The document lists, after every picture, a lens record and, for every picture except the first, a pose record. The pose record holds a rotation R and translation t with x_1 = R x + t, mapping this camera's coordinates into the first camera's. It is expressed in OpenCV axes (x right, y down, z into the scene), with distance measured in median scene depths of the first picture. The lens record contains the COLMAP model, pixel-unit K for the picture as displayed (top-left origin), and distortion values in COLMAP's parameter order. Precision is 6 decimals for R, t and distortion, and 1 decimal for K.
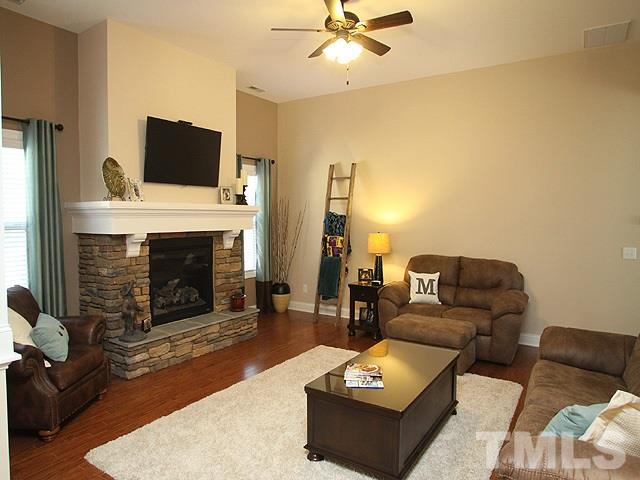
lens RADIAL K [[419.4, 0, 319.1], [0, 419.4, 230.5], [0, 0, 1]] dist [-0.043095, 0.005674]
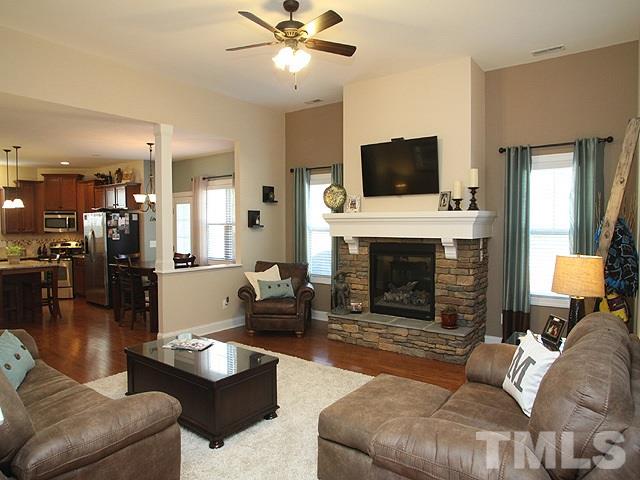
lens RADIAL K [[419.4, 0, 319.1], [0, 419.4, 230.5], [0, 0, 1]] dist [-0.043095, 0.005674]
pose [[-0.063842, 0.013544, -0.997868, 0.793494], [-0.032967, 0.999334, 0.015673, -0.025812], [0.997415, 0.033898, -0.063353, 0.853875]]
